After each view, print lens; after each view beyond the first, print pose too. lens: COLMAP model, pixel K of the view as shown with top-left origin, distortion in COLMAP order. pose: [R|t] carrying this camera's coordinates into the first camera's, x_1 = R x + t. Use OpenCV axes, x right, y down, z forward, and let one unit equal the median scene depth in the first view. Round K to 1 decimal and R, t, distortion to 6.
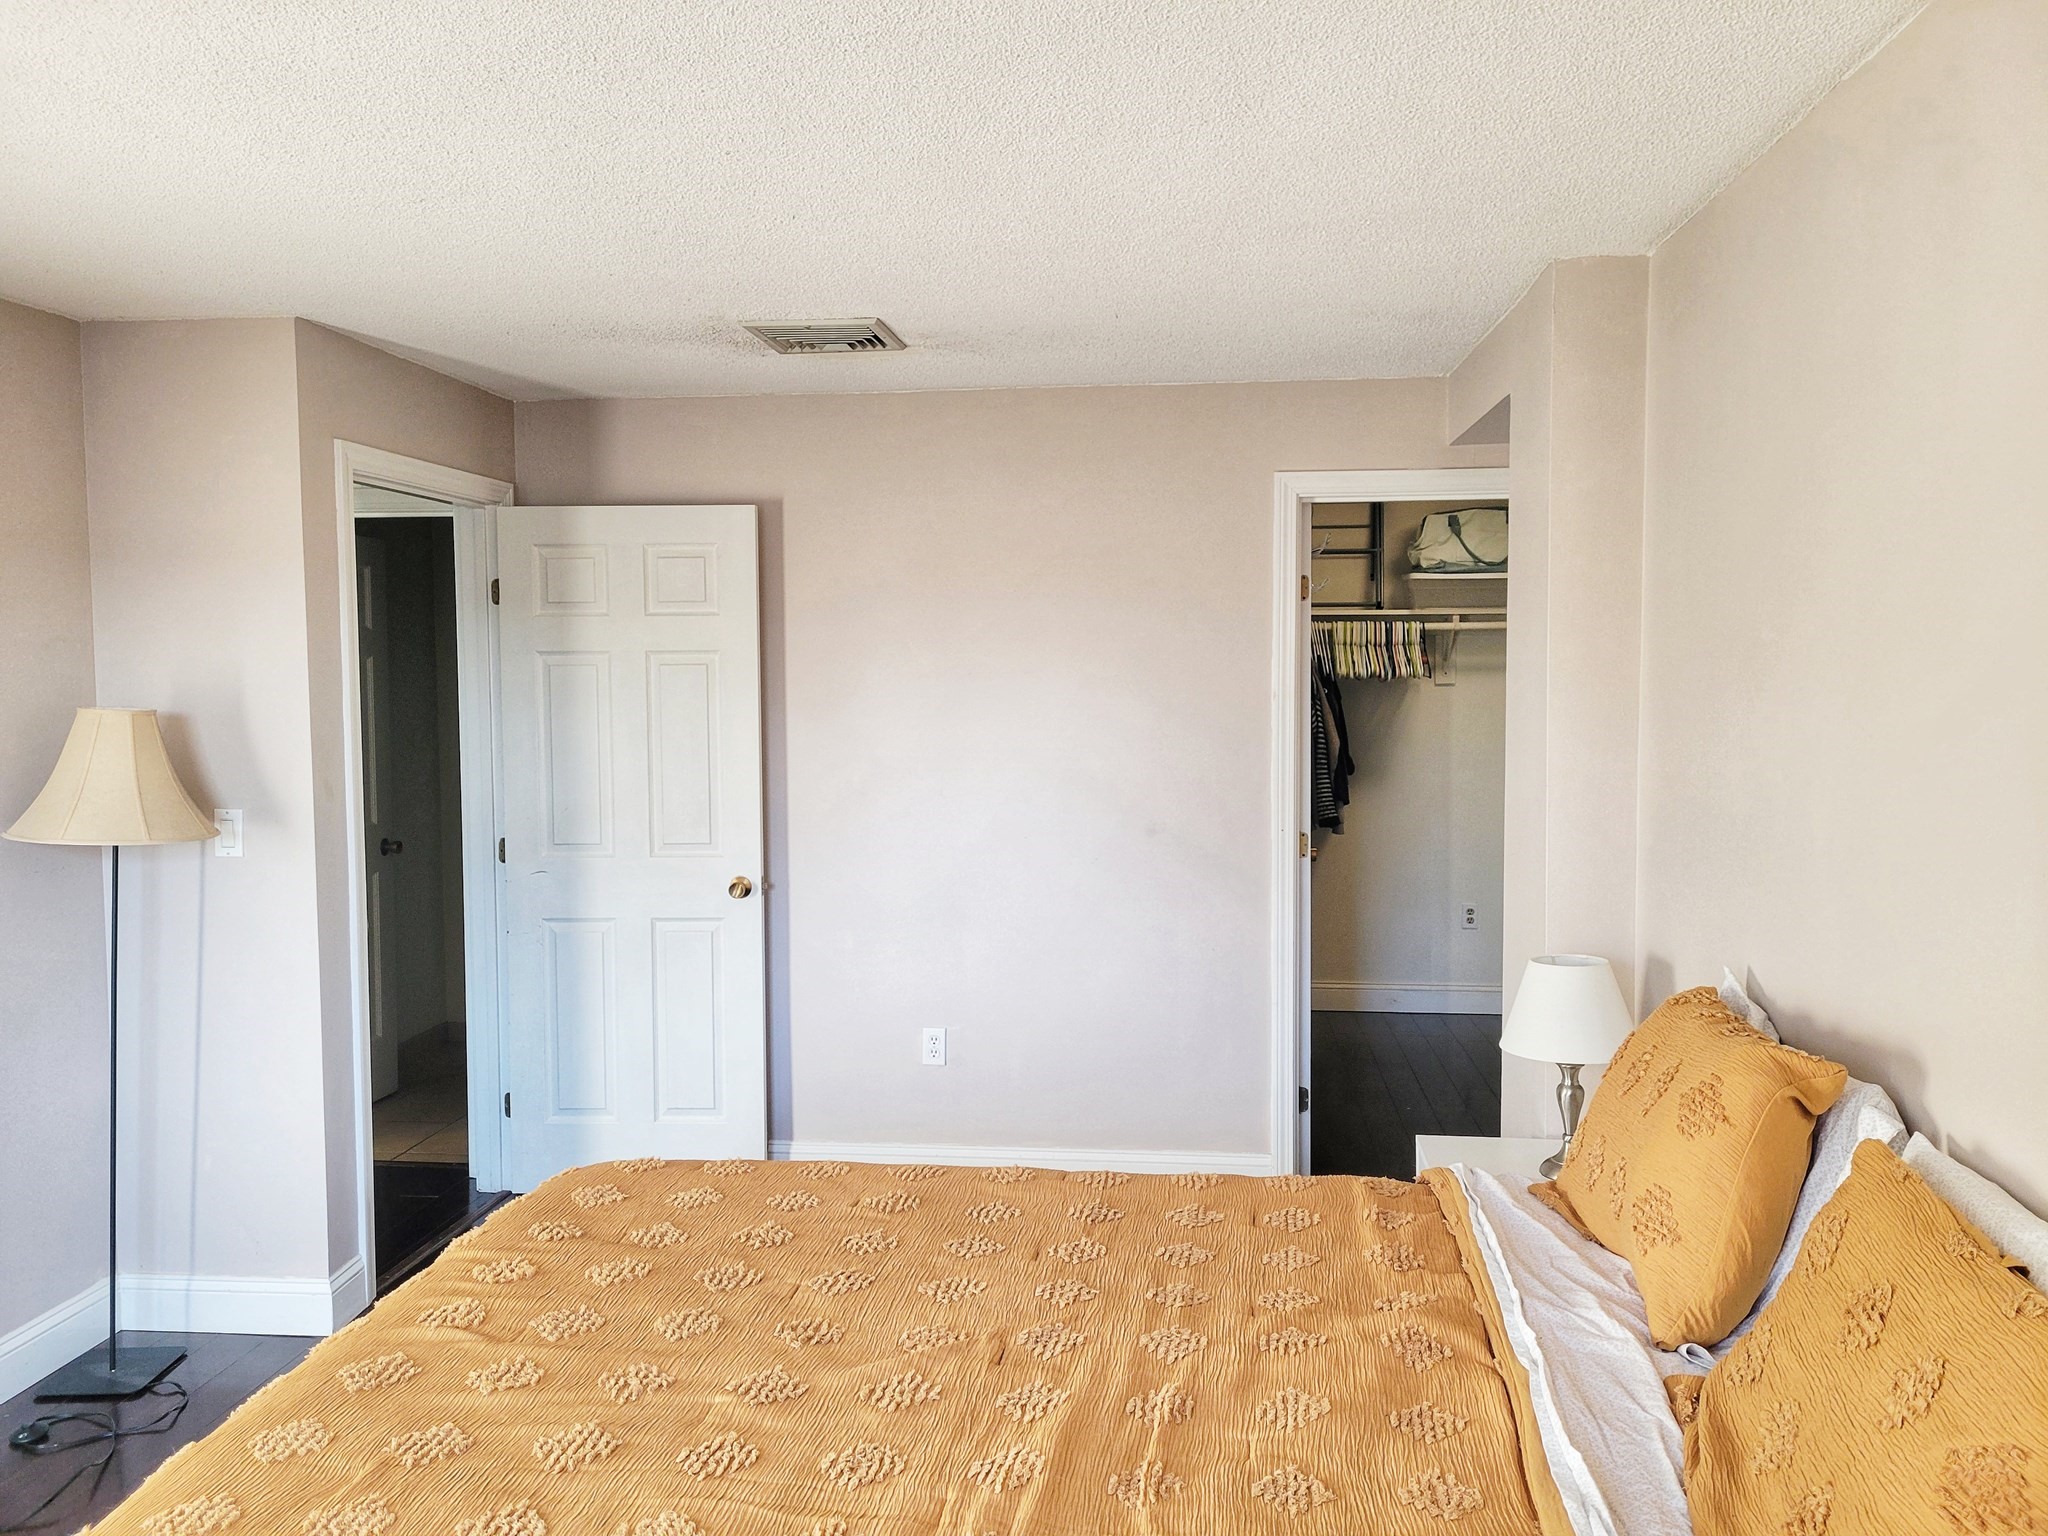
lens RADIAL K [[1524.5, 0, 1025.7], [0, 1524.5, 764.2], [0, 0, 1]] dist [0.043157, -0.005608]
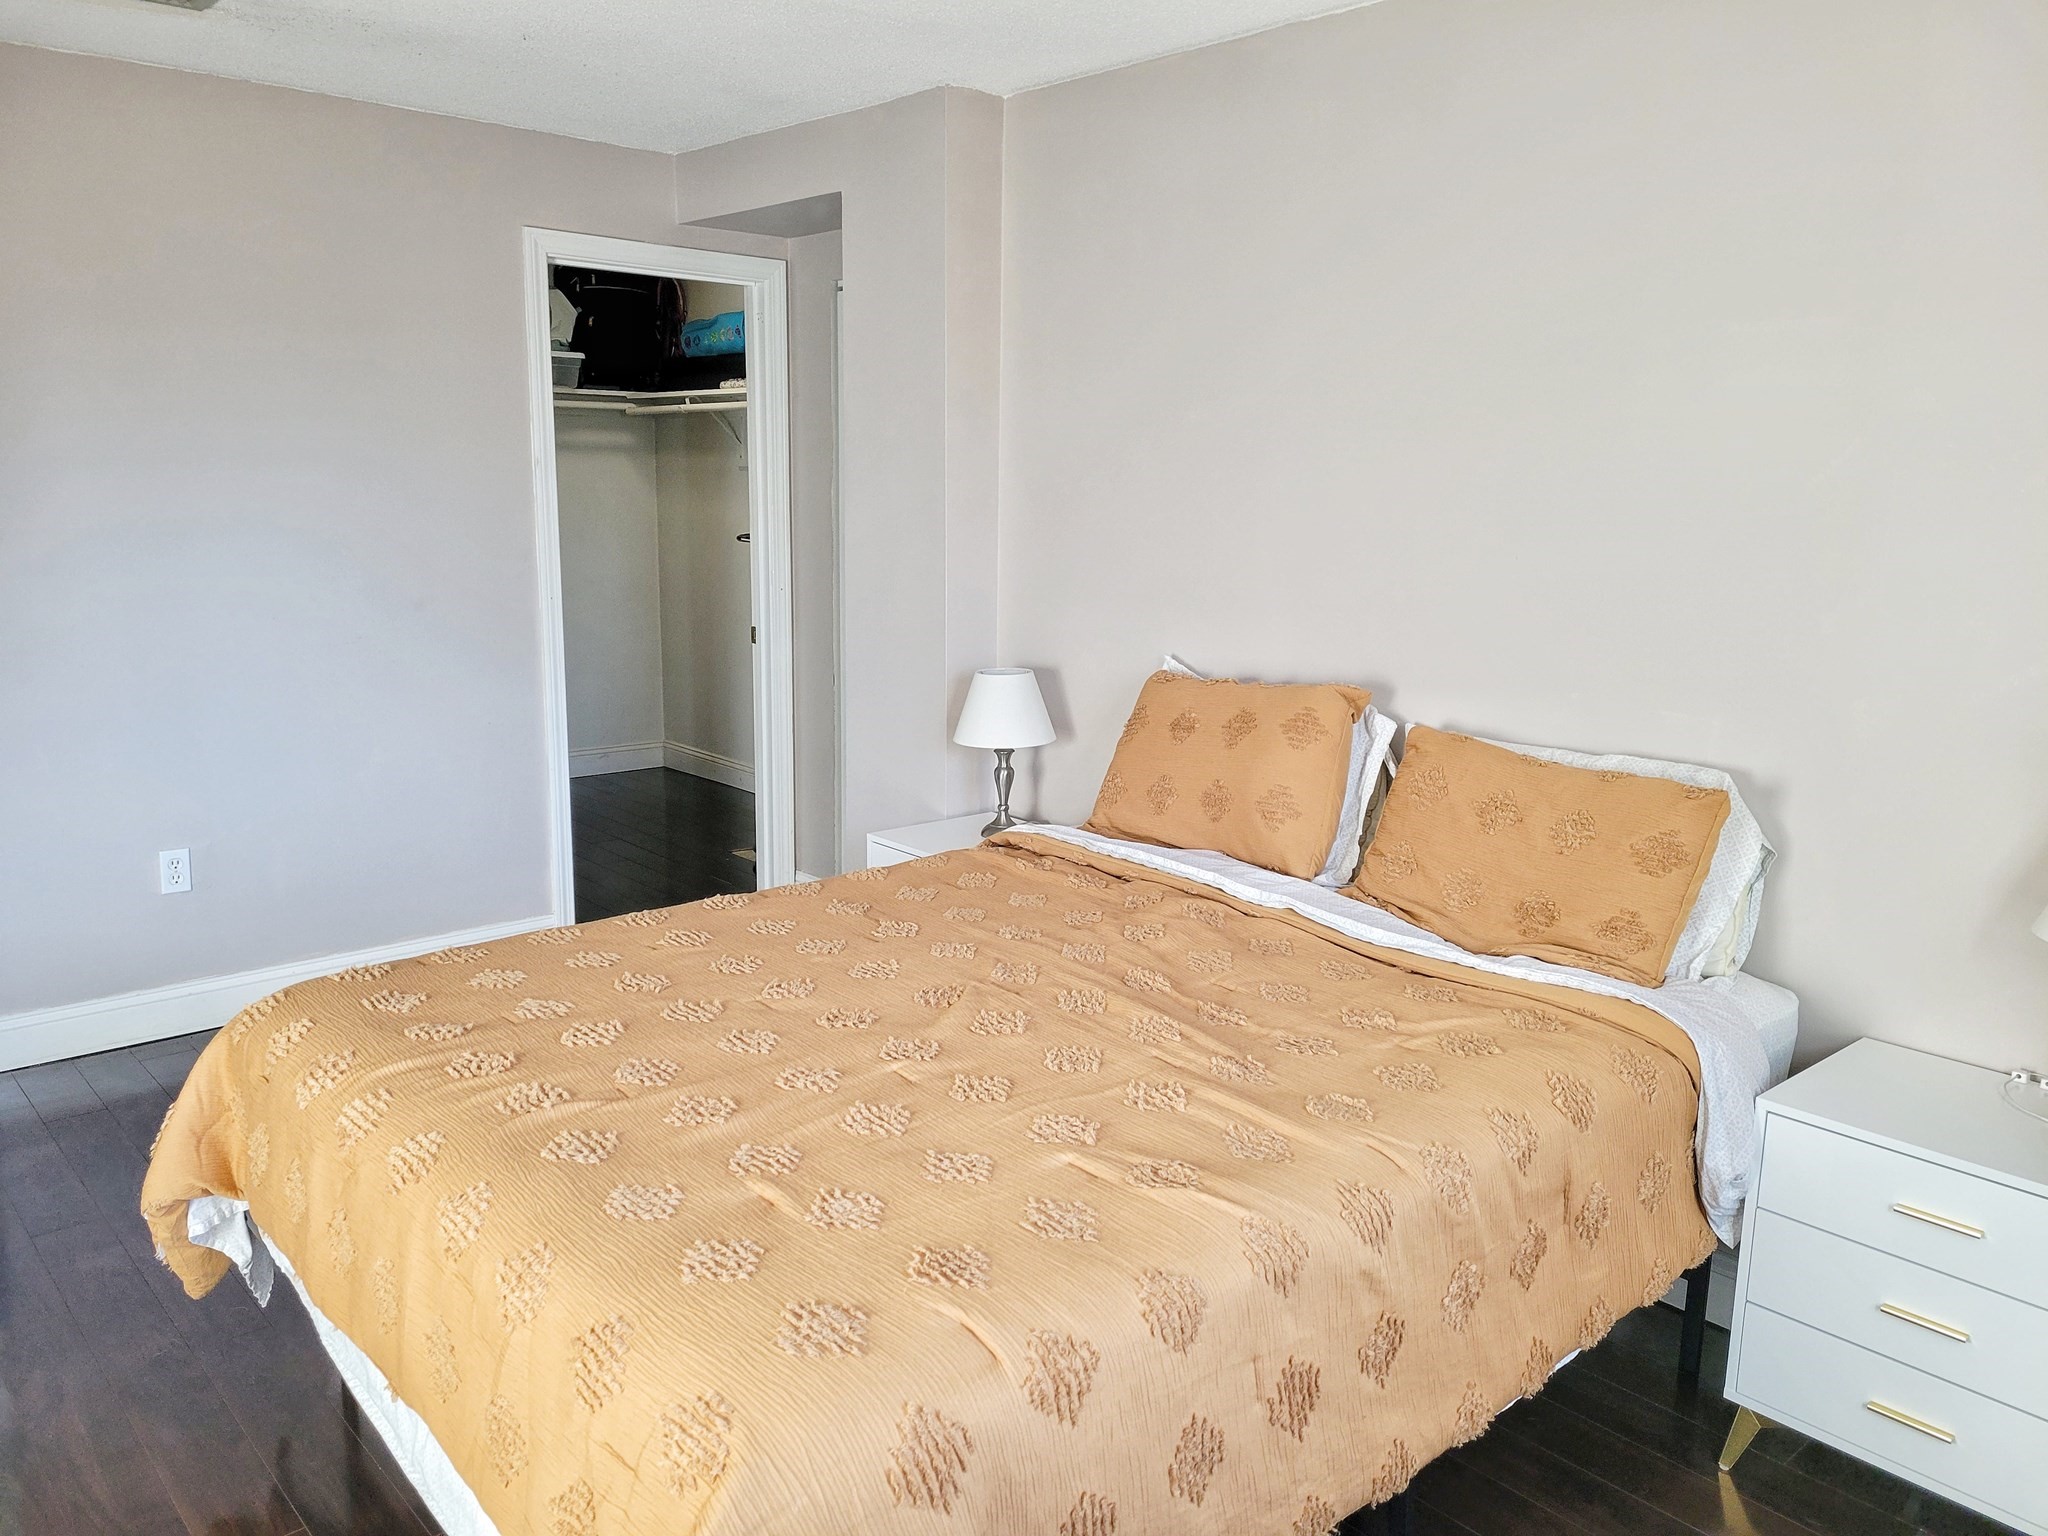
lens RADIAL K [[1524.5, 0, 1018.7], [0, 1524.5, 767.0], [0, 0, 1]] dist [0.043157, -0.005608]
pose [[0.689320, -0.126304, 0.713362, -0.556339], [0.027453, 0.988532, 0.148496, 0.018213], [-0.723937, -0.082777, 0.684882, 0.110110]]
